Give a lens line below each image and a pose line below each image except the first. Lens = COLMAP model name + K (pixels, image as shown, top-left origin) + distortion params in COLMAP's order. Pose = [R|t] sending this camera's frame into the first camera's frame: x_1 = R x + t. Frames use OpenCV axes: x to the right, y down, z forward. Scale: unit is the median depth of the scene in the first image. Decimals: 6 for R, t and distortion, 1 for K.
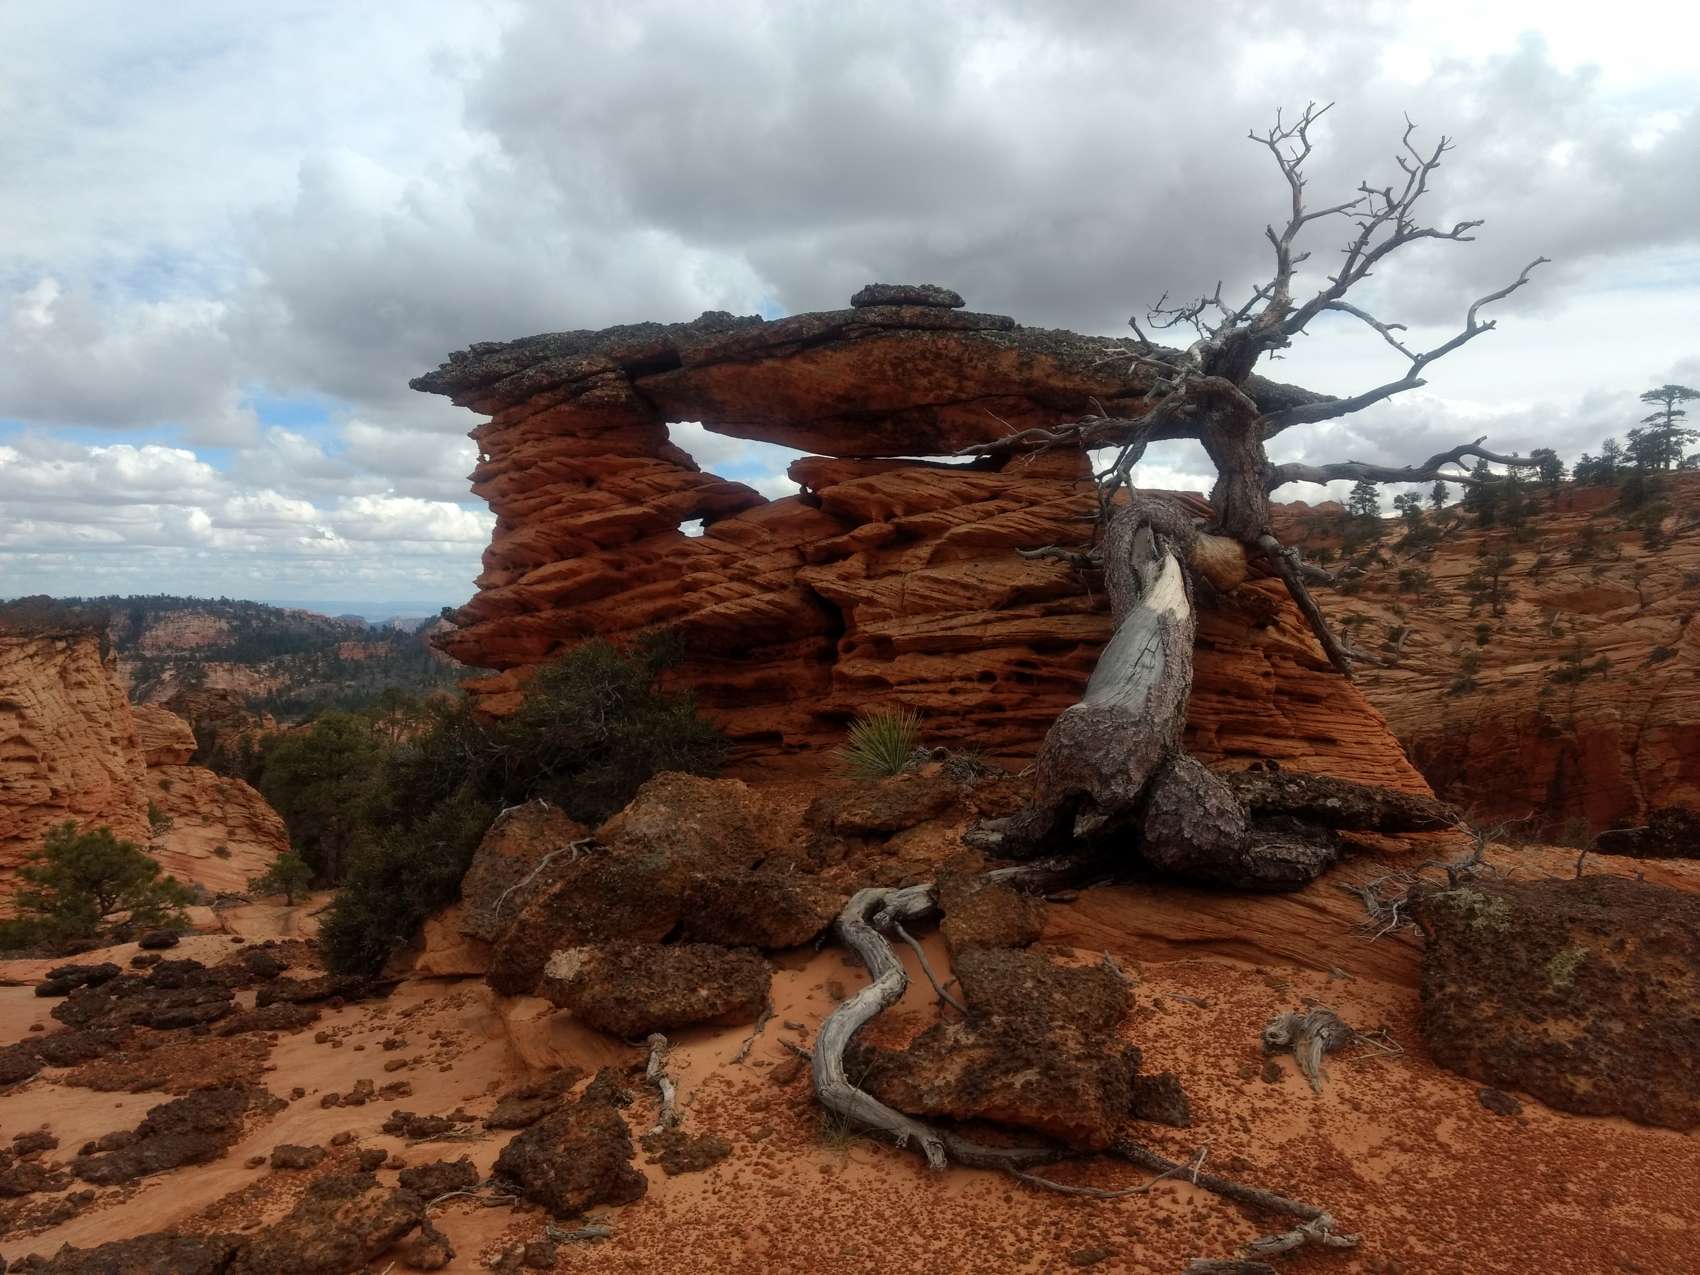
lens RADIAL K [[1343.0, 0, 843.8], [0, 1343.0, 630.2], [0, 0, 1]] dist [0.031309, 0.019029]
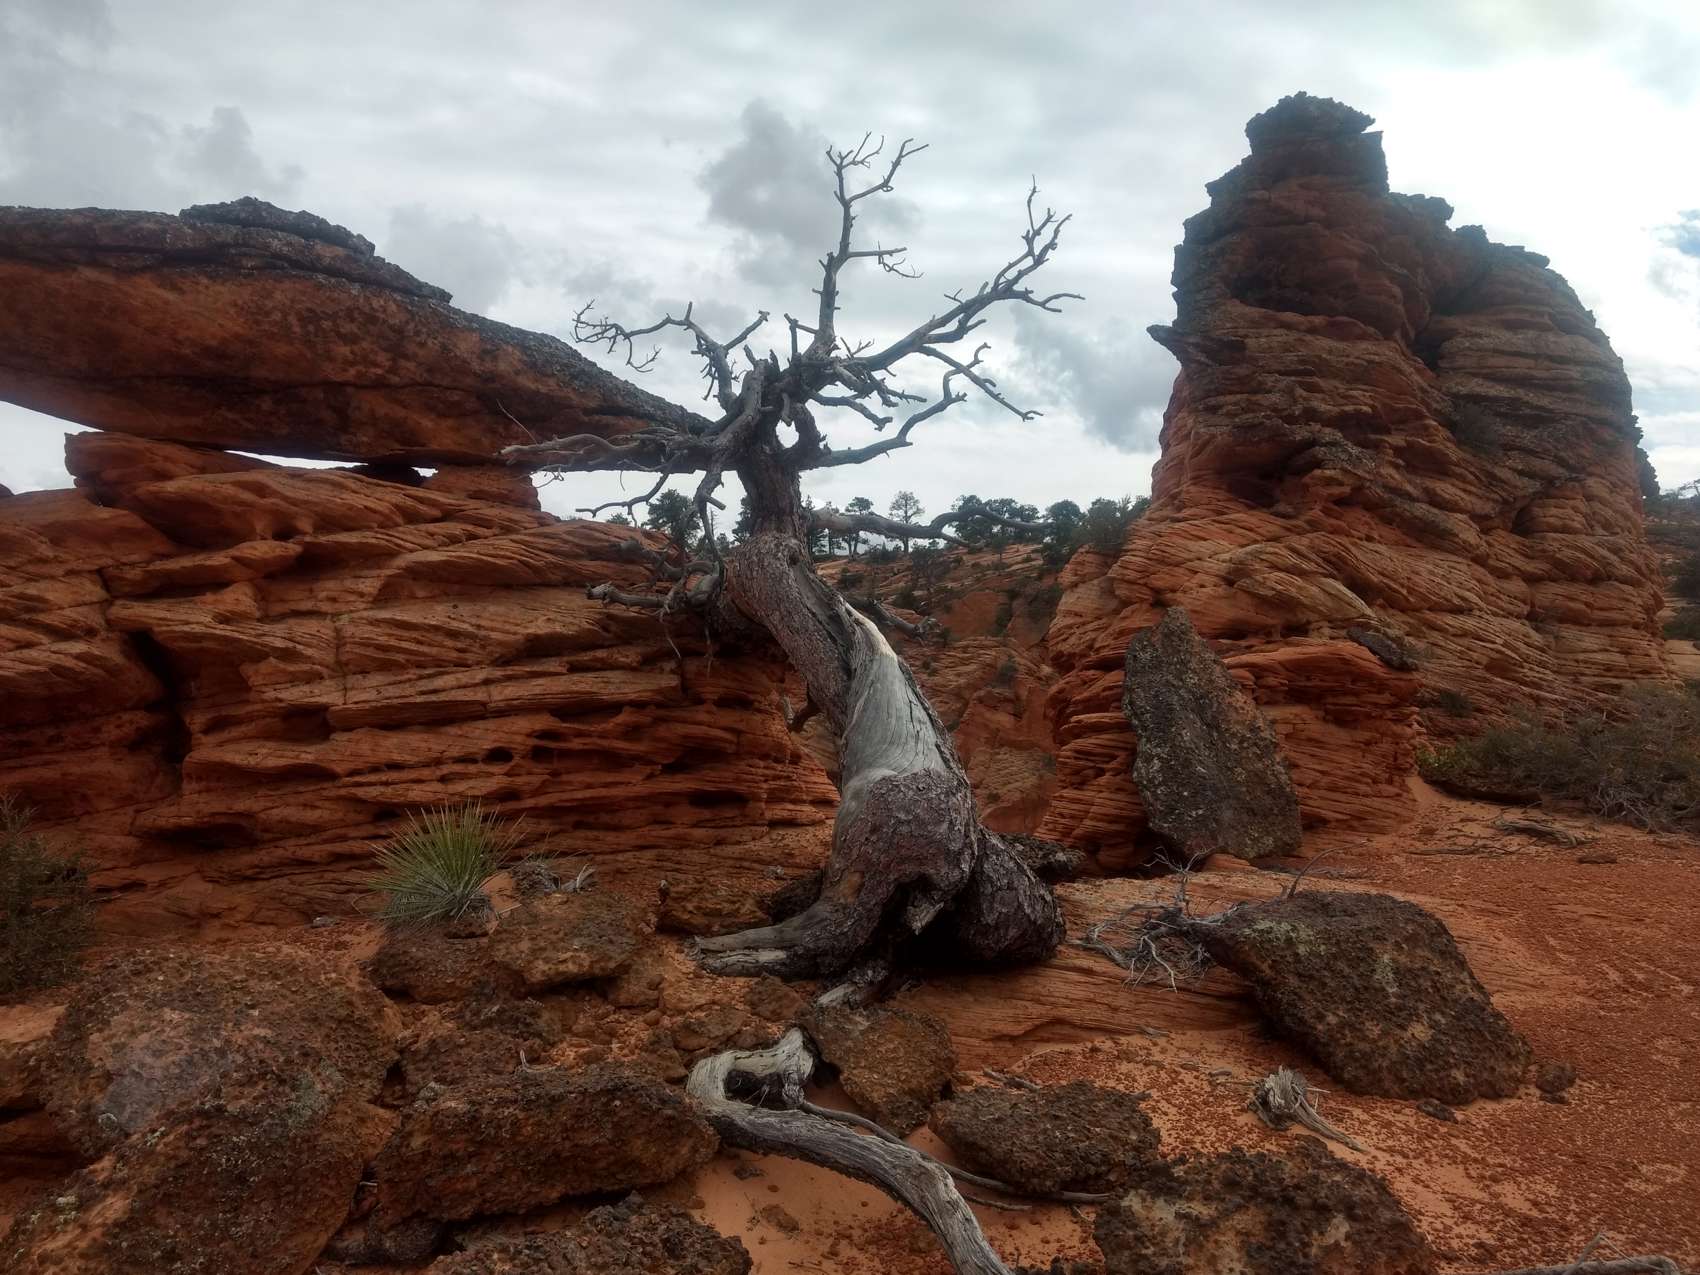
lens RADIAL K [[1343.0, 0, 850.8], [0, 1343.0, 621.0], [0, 0, 1]] dist [0.031309, 0.019029]
pose [[0.630734, 0.029313, 0.775446, -0.334110], [0.024741, 0.998019, -0.057850, 0.008133], [-0.775605, 0.055673, 0.628759, 0.353556]]
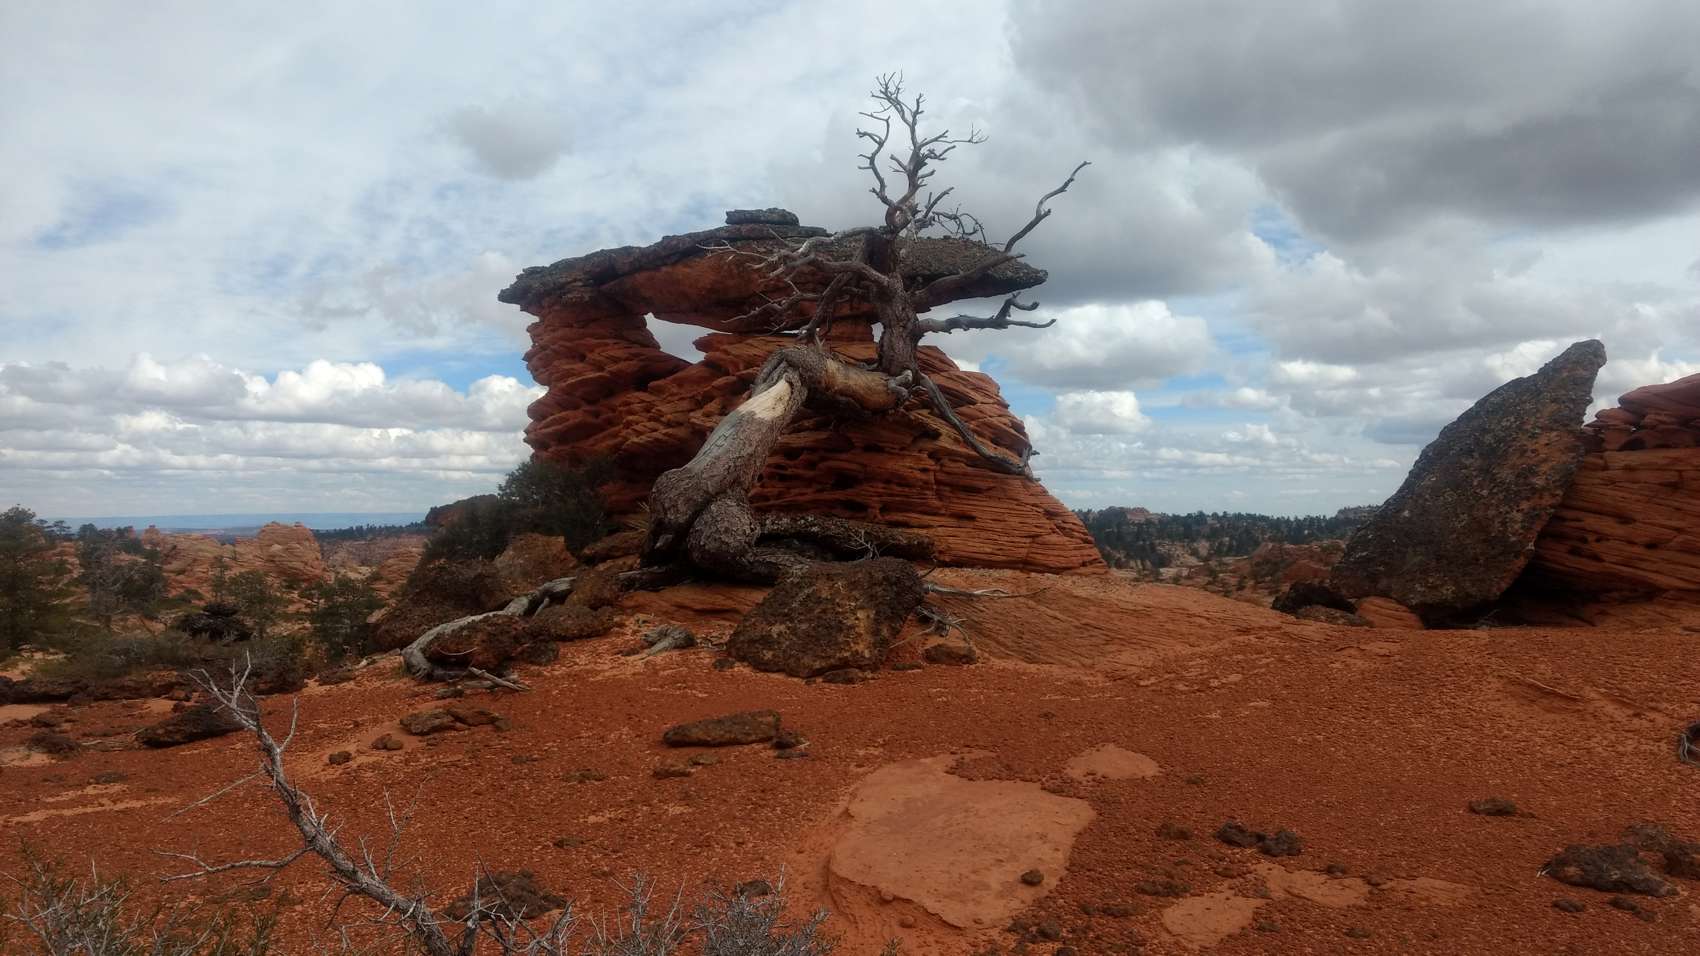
lens RADIAL K [[1337.1, 0, 839.6], [0, 1337.1, 483.4], [0, 0, 1]] dist [0.050076, -0.014431]
pose [[0.946966, -0.005549, -0.321287, 0.611725], [-0.010057, 0.998849, -0.046895, 0.102015], [0.321178, 0.047640, 0.945820, -0.304670]]
